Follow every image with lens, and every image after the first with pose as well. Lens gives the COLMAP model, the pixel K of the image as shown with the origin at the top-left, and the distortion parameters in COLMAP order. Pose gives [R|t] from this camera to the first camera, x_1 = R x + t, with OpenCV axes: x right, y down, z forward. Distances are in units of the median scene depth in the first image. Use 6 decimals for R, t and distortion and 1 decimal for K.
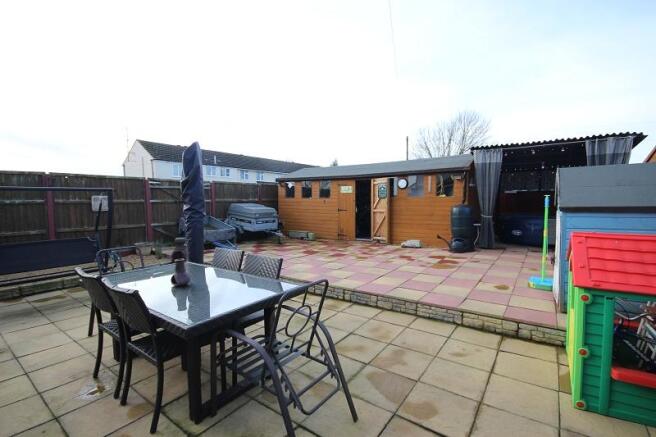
lens RADIAL K [[301.6, 0, 325.5], [0, 301.6, 220.2], [0, 0, 1]] dist [-0.008022, -0.001628]
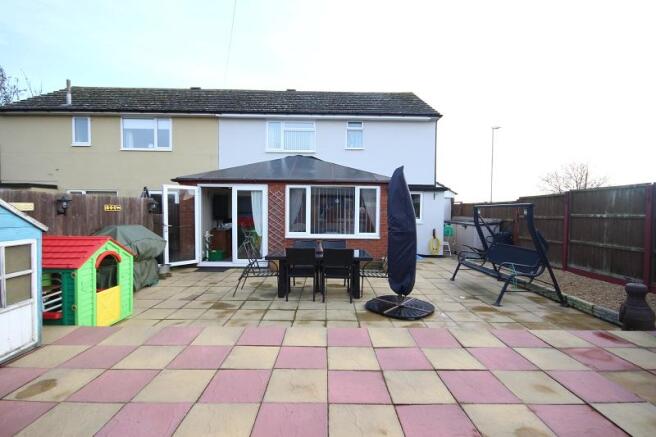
lens RADIAL K [[301.6, 0, 326.6], [0, 301.6, 217.5], [0, 0, 1]] dist [-0.008022, -0.001628]
pose [[-0.803379, 0.008958, -0.595401, 0.272704], [-0.037826, 0.997100, 0.066040, -0.066492], [0.594266, 0.075577, -0.800710, 0.951668]]
